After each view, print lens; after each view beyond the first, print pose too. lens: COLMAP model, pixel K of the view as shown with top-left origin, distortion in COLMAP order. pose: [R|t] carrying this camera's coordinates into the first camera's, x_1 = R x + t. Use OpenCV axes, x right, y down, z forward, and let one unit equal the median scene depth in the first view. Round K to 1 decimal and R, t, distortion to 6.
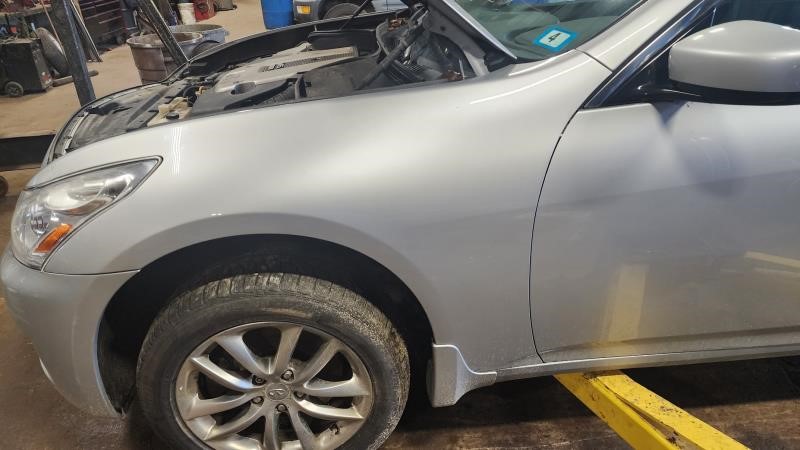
lens RADIAL K [[542.4, 0, 398.8], [0, 542.4, 218.2], [0, 0, 1]] dist [0.092735, -0.098519]
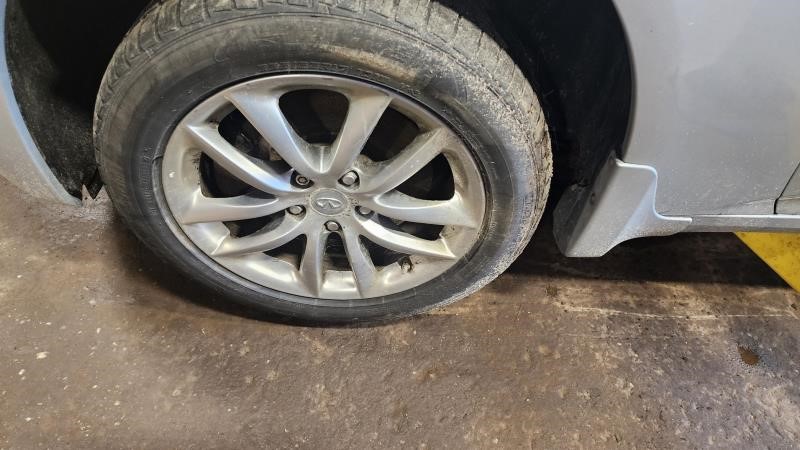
lens RADIAL K [[542.4, 0, 398.8], [0, 542.4, 218.2], [0, 0, 1]] dist [0.092735, -0.098519]
pose [[0.991068, 0.133167, -0.007144, -0.139922], [-0.123376, 0.935901, 0.329950, 0.125170], [0.050625, -0.326122, 0.943971, 0.431440]]
